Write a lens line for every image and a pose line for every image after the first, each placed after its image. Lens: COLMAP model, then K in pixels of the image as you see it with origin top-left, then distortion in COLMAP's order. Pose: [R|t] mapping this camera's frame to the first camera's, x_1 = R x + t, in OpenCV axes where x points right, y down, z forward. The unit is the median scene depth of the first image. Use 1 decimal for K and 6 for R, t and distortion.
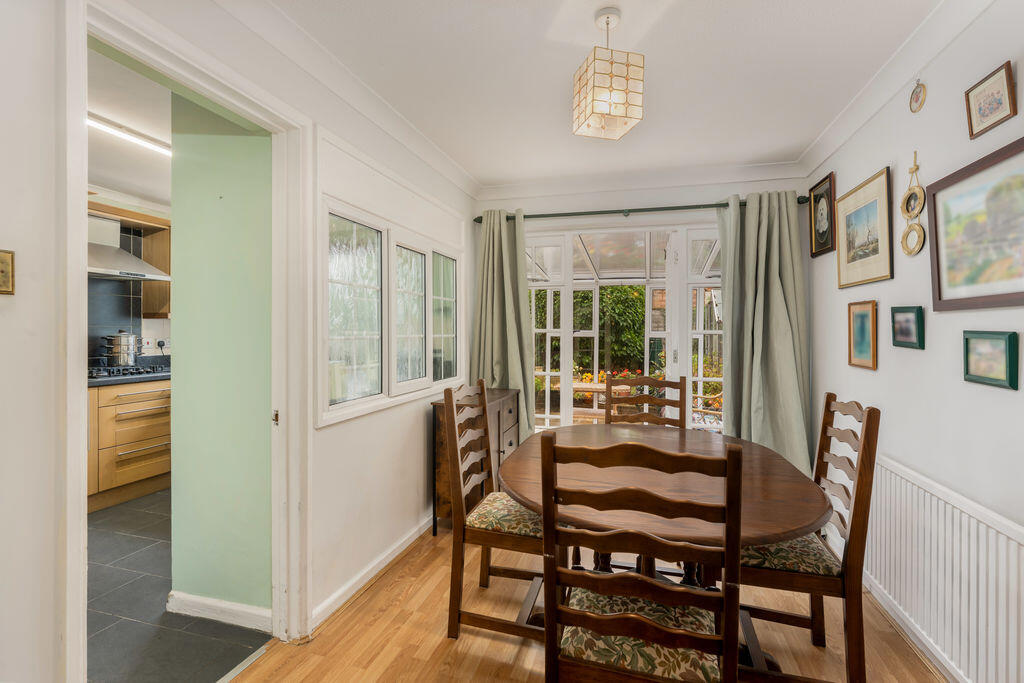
lens RADIAL K [[458.1, 0, 502.3], [0, 458.1, 335.1], [0, 0, 1]] dist [-0.001215, -0.000088]
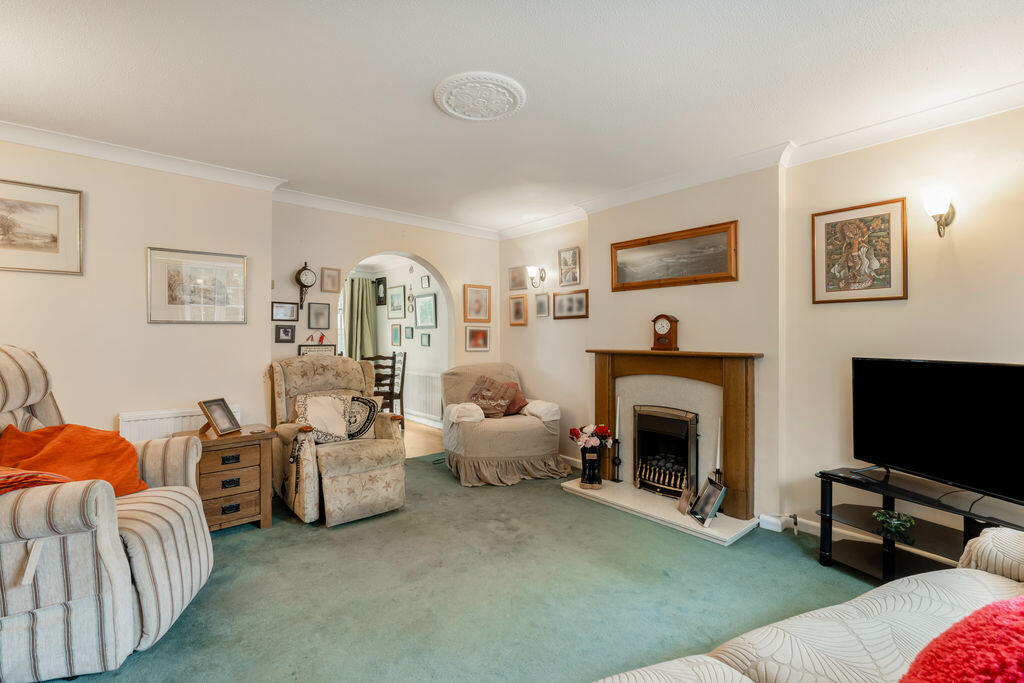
lens RADIAL K [[458.1, 0, 508.7], [0, 458.1, 341.0], [0, 0, 1]] dist [-0.001215, -0.000088]
pose [[0.536138, -0.009924, 0.844072, -1.644969], [0.004468, 0.999950, 0.008919, 0.019113], [-0.844119, -0.001010, 0.536155, -1.509575]]
